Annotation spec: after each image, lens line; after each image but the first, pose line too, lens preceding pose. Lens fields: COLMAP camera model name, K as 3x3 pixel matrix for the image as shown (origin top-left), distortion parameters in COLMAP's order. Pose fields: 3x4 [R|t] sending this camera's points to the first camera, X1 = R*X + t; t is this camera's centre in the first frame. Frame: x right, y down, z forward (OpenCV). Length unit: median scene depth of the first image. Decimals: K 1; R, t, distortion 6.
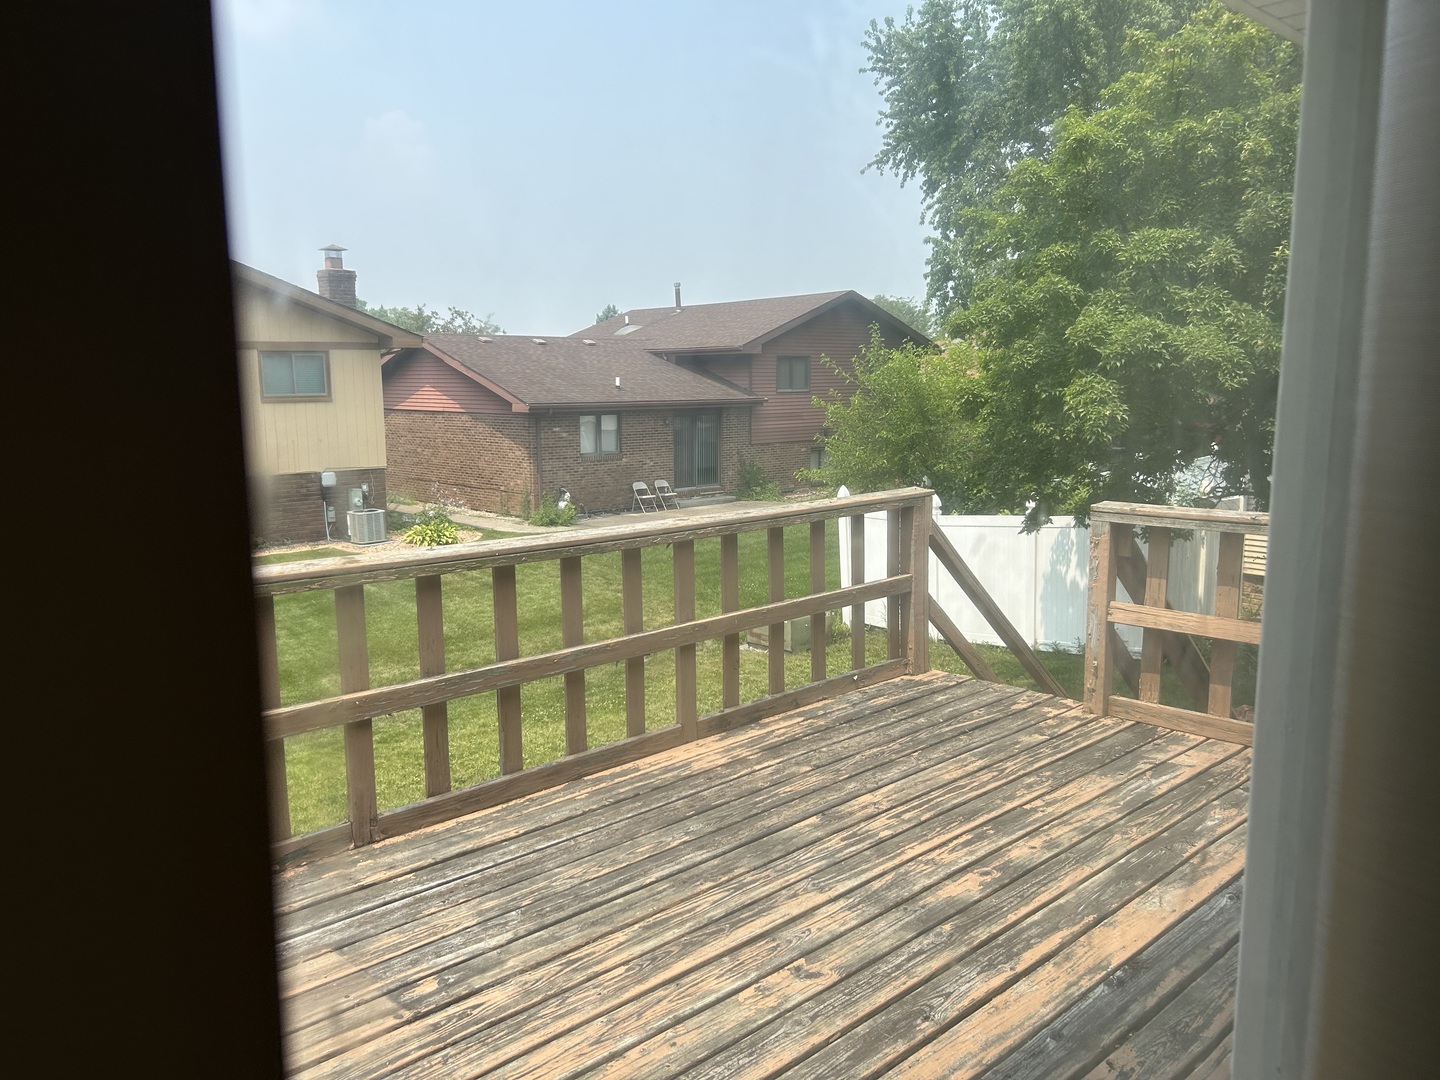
lens RADIAL K [[1092.7, 0, 719.1], [0, 1092.7, 540.0], [0, 0, 1]] dist [0.040247, -0.034991]
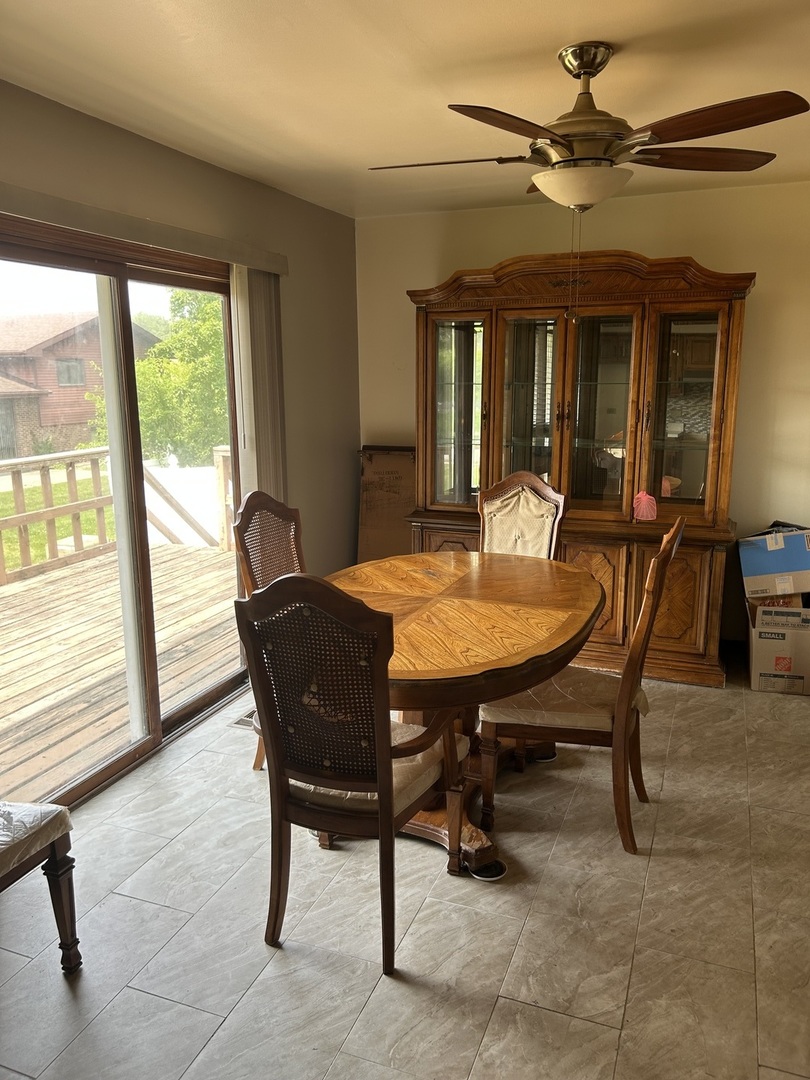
lens RADIAL K [[819.5, 0, 408.6], [0, 819.5, 541.9], [0, 0, 1]] dist [0.040247, -0.034991]
pose [[0.904576, -0.086170, 0.417513, 0.017518], [0.063013, 0.995627, 0.068962, 0.060867], [-0.421629, -0.036073, 0.906050, -0.543965]]
